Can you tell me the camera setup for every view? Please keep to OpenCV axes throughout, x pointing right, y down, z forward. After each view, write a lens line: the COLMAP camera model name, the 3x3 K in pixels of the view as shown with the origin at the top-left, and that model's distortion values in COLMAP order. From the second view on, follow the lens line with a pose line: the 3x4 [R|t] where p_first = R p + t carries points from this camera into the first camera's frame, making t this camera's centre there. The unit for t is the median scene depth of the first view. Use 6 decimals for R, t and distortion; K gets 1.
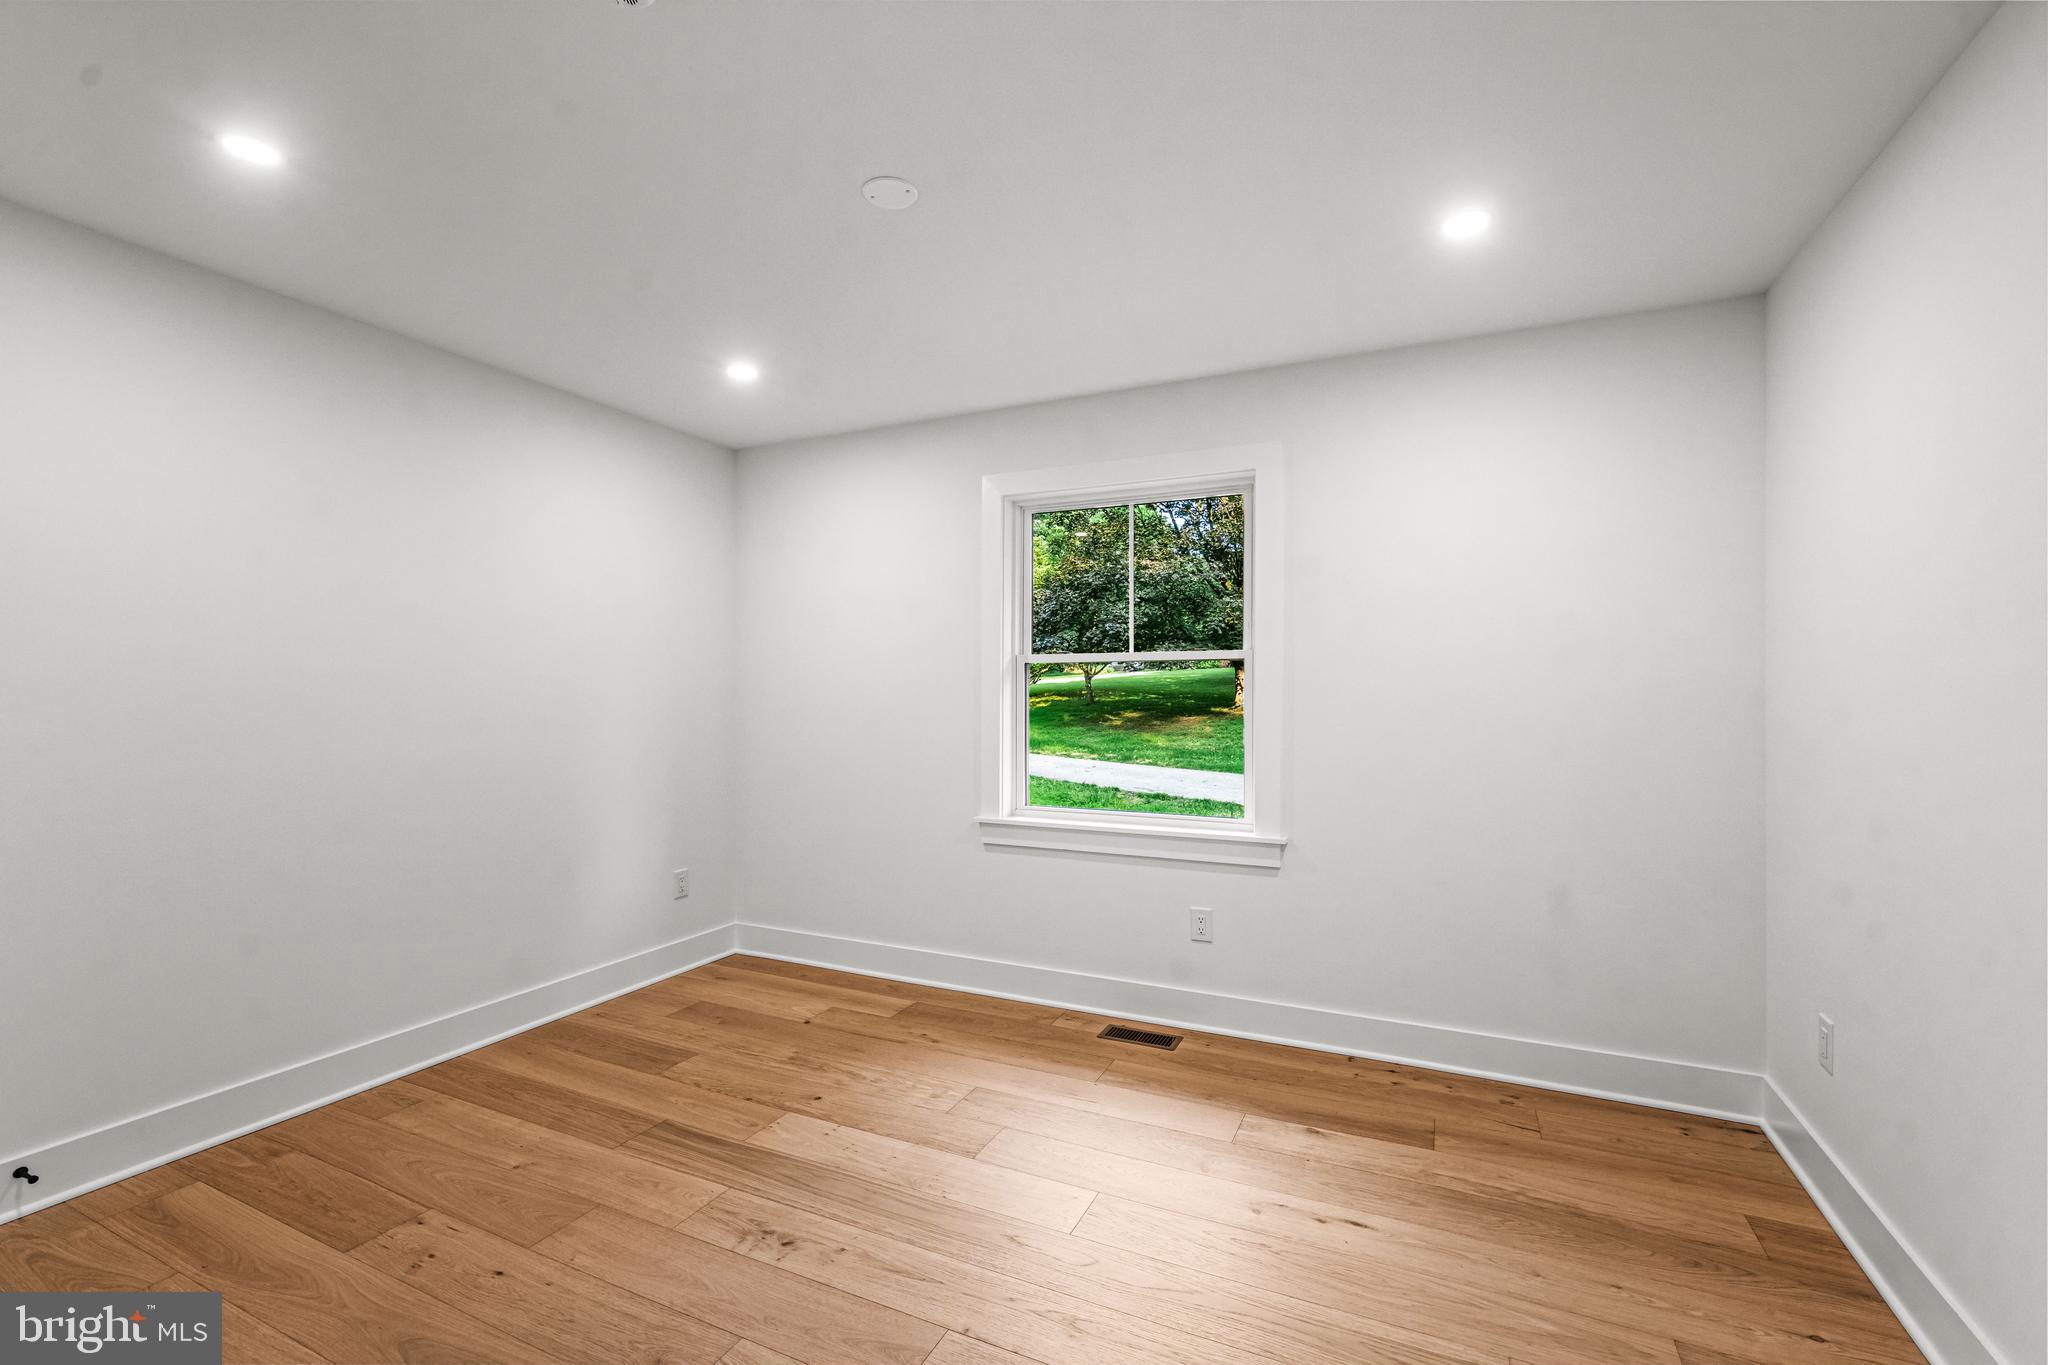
lens RADIAL K [[921.3, 0, 1017.5], [0, 921.3, 690.9], [0, 0, 1]] dist [0.001572, -0.000163]
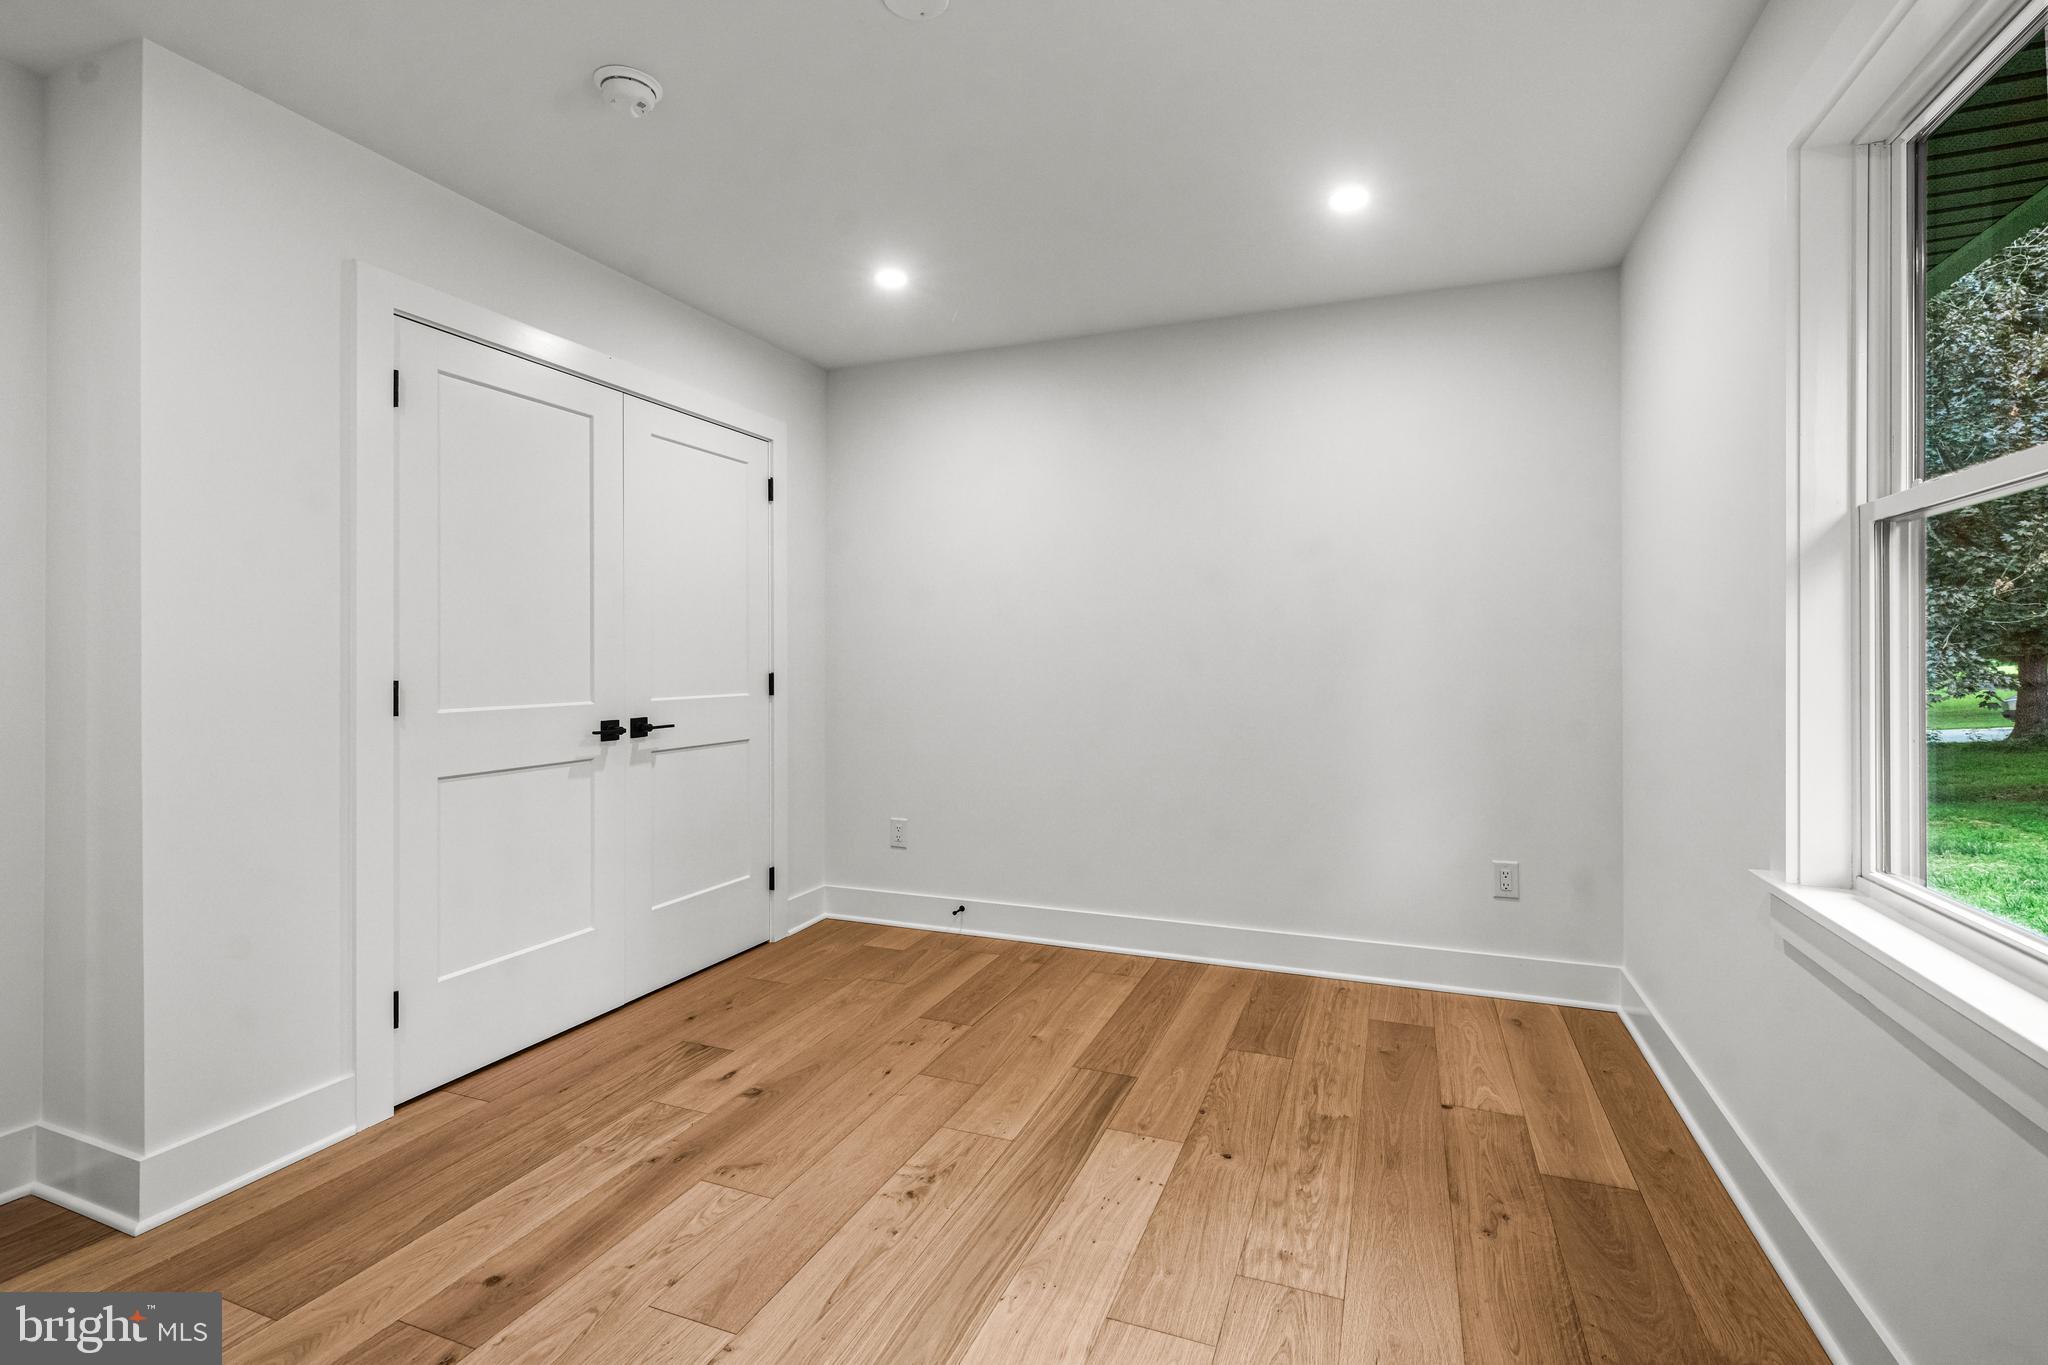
lens RADIAL K [[921.3, 0, 1017.5], [0, 921.3, 690.9], [0, 0, 1]] dist [0.001572, -0.000163]
pose [[0.057453, 0.035748, -0.997708, 0.506349], [-0.000892, 0.999360, 0.035756, 0.037585], [0.998348, -0.001164, 0.057448, 0.786621]]
